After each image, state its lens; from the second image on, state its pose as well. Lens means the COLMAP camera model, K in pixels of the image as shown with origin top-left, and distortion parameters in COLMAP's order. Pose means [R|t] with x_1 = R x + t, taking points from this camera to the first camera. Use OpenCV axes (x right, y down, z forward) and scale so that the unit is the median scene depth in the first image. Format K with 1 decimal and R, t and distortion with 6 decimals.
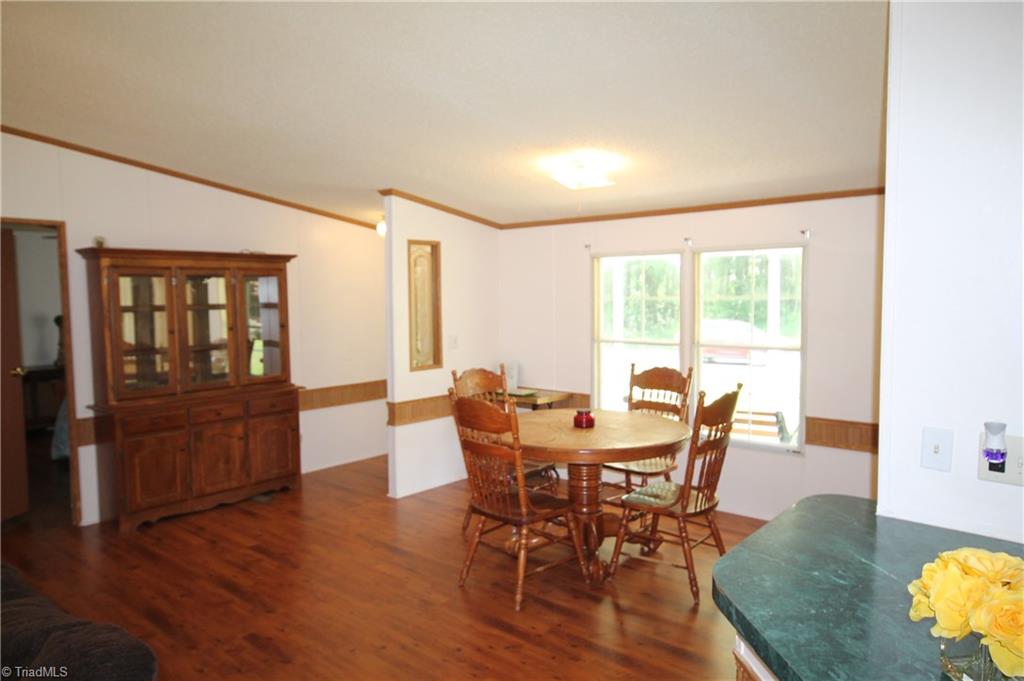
lens RADIAL K [[682.4, 0, 512.0], [0, 682.4, 340.5], [0, 0, 1]] dist [0.007573, 0.002996]
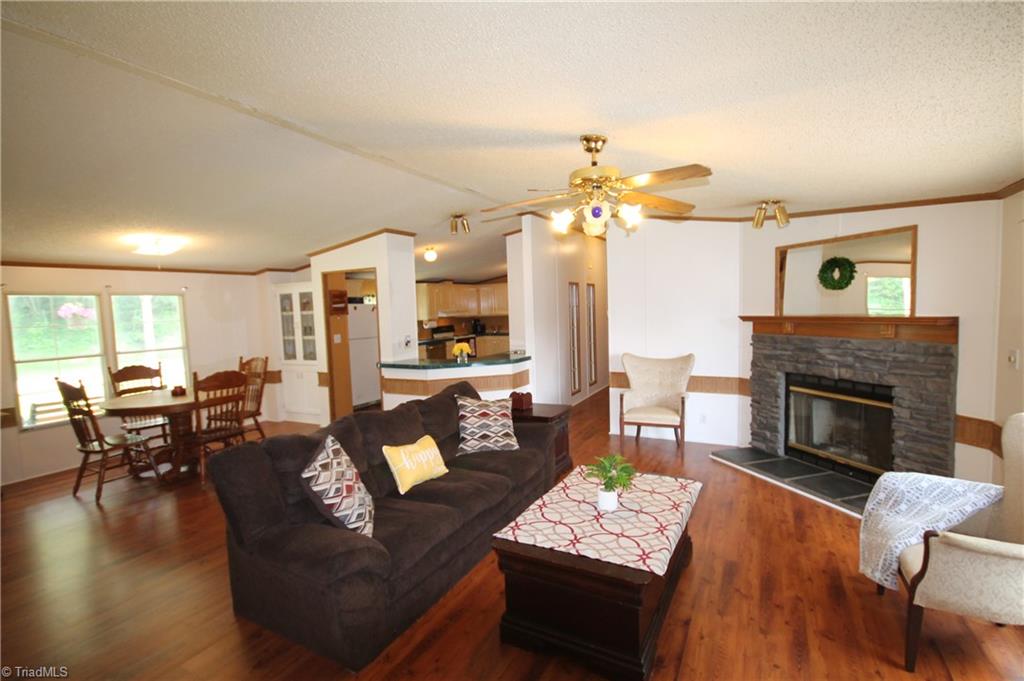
lens RADIAL K [[483.5, 0, 512.0], [0, 483.5, 340.5], [0, 0, 1]] dist [-0.000973, -0.000807]
pose [[-0.224595, -0.048753, 0.973232, -1.049584], [0.102850, 0.991983, 0.073428, -0.011715], [-0.969009, 0.116588, -0.217780, 0.366474]]
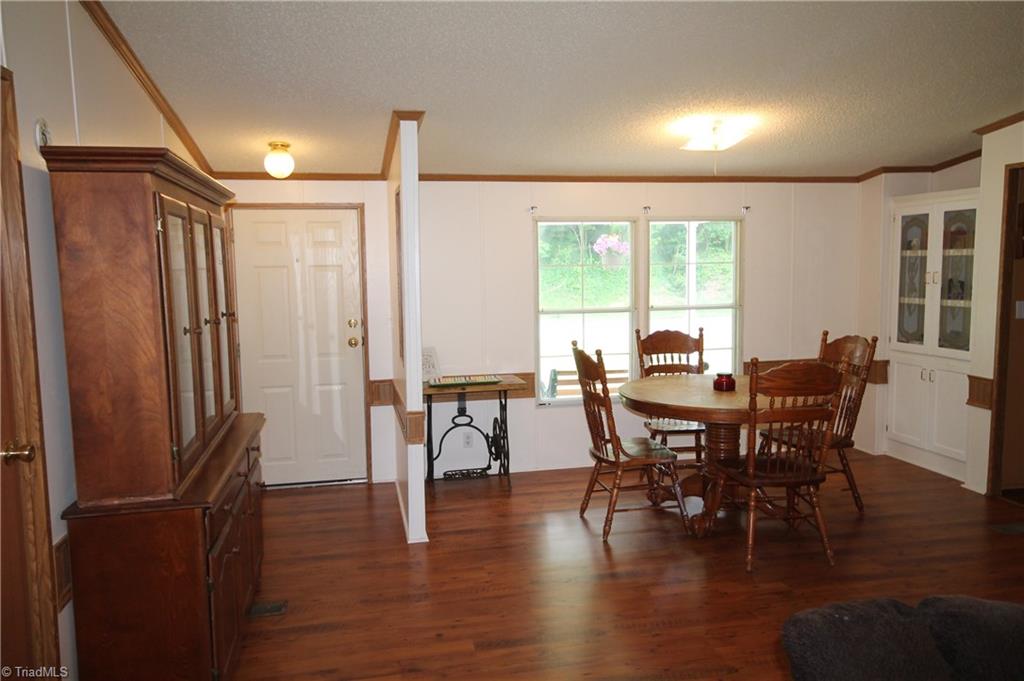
lens RADIAL K [[756.6, 0, 512.0], [0, 756.6, 340.5], [0, 0, 1]] dist [-0.002451, 0.036257]
pose [[0.604922, -0.080667, 0.792188, -0.804943], [0.061162, 0.996623, 0.054780, -0.022747], [-0.793933, 0.015314, 0.607813, 0.475707]]
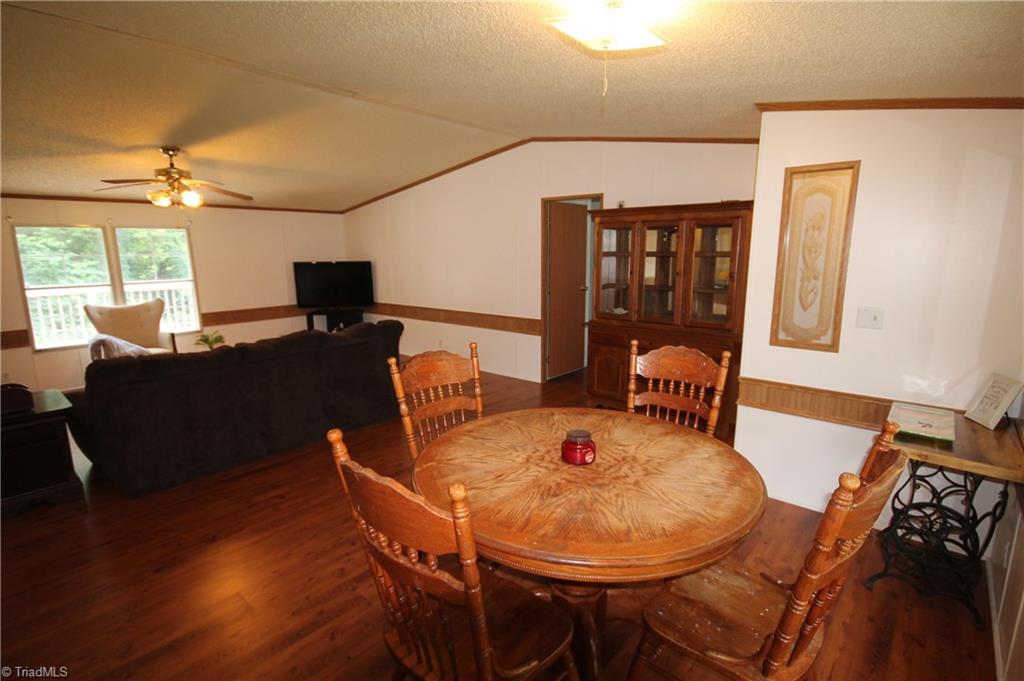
lens RADIAL K [[503.7, 0, 512.0], [0, 503.7, 340.5], [0, 0, 1]] dist [-0.000129, 0.001024]
pose [[-0.004233, 0.193348, -0.981121, 0.455740], [-0.060045, 0.979311, 0.193250, -0.057448], [0.998187, 0.059730, 0.007464, 0.778110]]
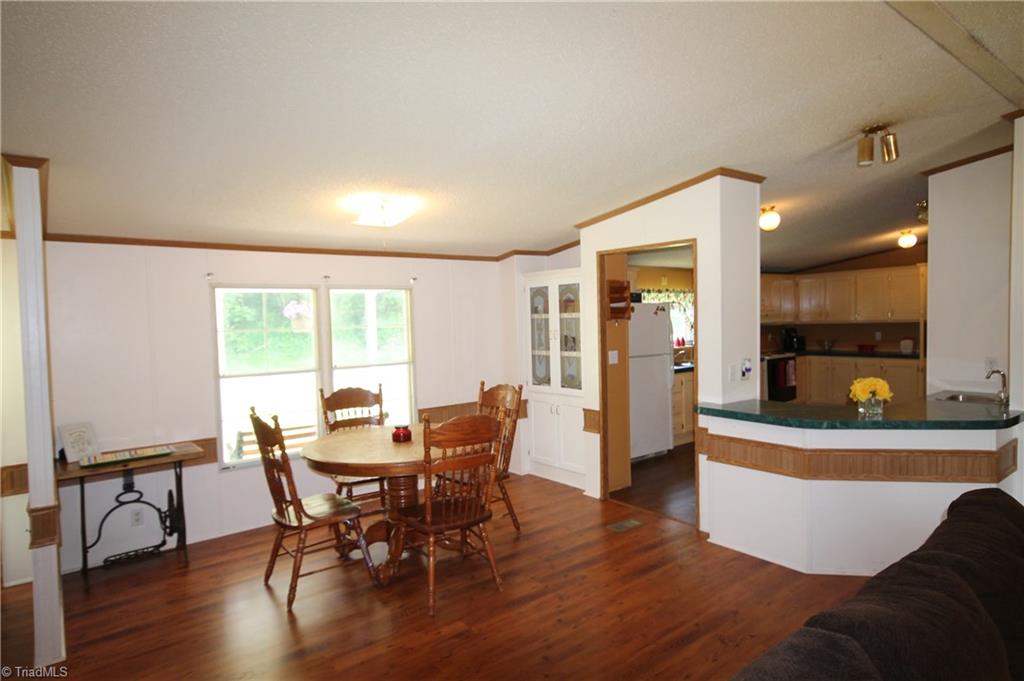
lens RADIAL K [[583.6, 0, 512.0], [0, 583.6, 340.5], [0, 0, 1]] dist [0.015520, 0.000690]
pose [[0.189936, -0.033100, 0.981238, -0.660755], [0.088579, 0.995933, 0.016450, -0.030695], [-0.977792, 0.083793, 0.192096, 0.525022]]
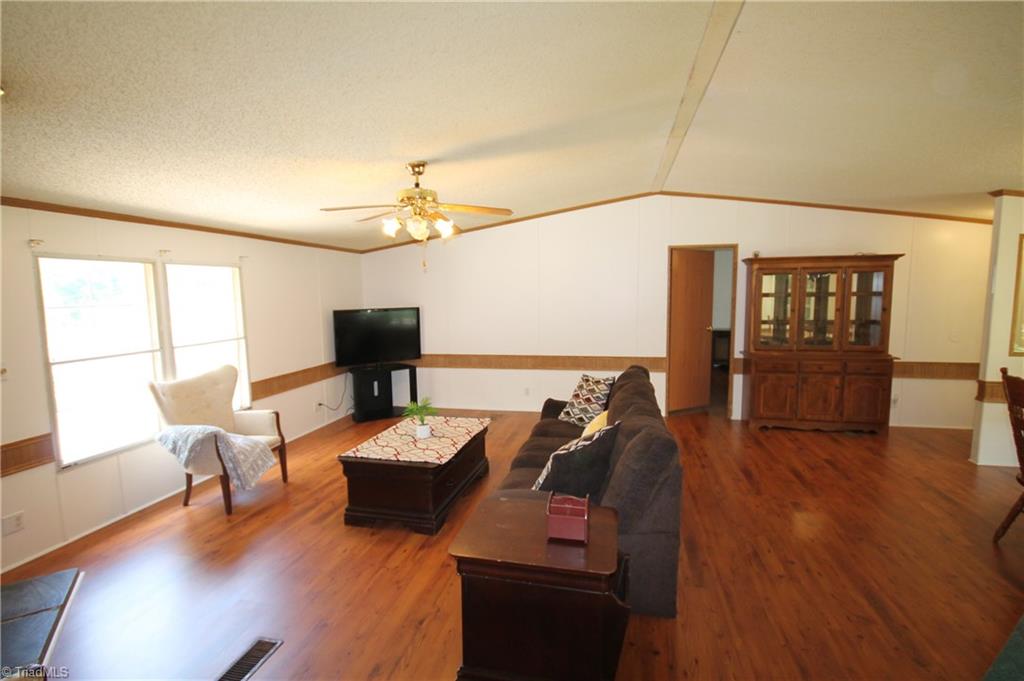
lens RADIAL K [[483.5, 0, 512.0], [0, 483.5, 340.5], [0, 0, 1]] dist [-0.000973, -0.000807]
pose [[0.468992, 0.096587, -0.877905, 0.167985], [-0.052499, 0.995293, 0.081456, -0.000191], [0.881641, 0.007886, 0.471855, -0.072592]]
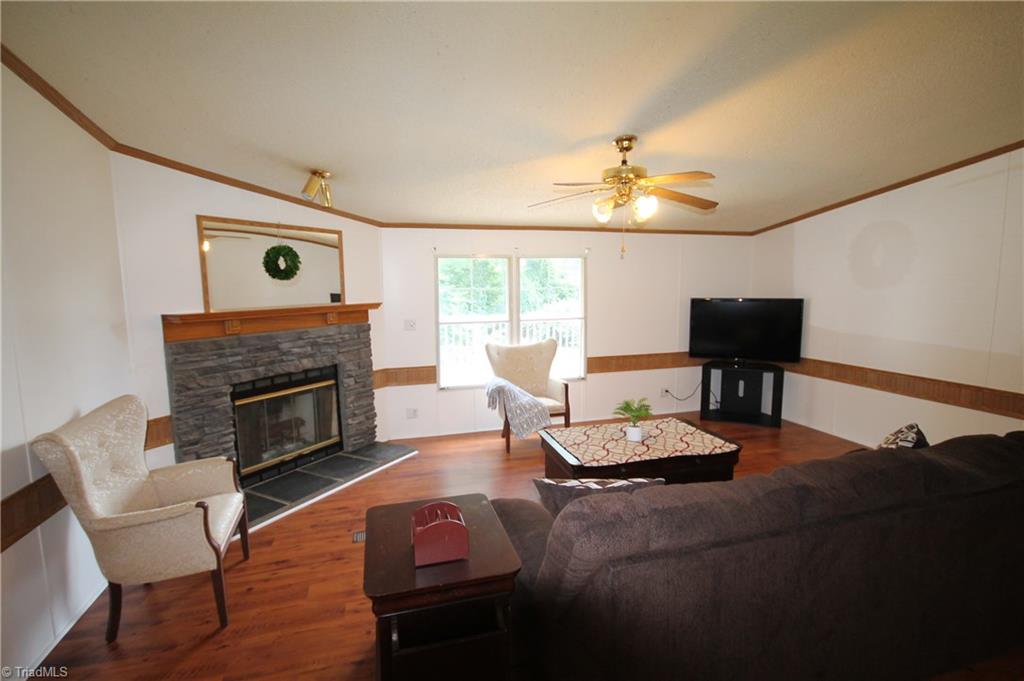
lens RADIAL K [[481.4, 0, 512.0], [0, 481.4, 340.5], [0, 0, 1]] dist [0.000161, 0.000020]
pose [[-0.549862, 0.115956, -0.827168, 0.101008], [-0.041429, 0.985312, 0.165665, -0.027849], [0.834228, 0.125361, -0.536981, 0.378302]]
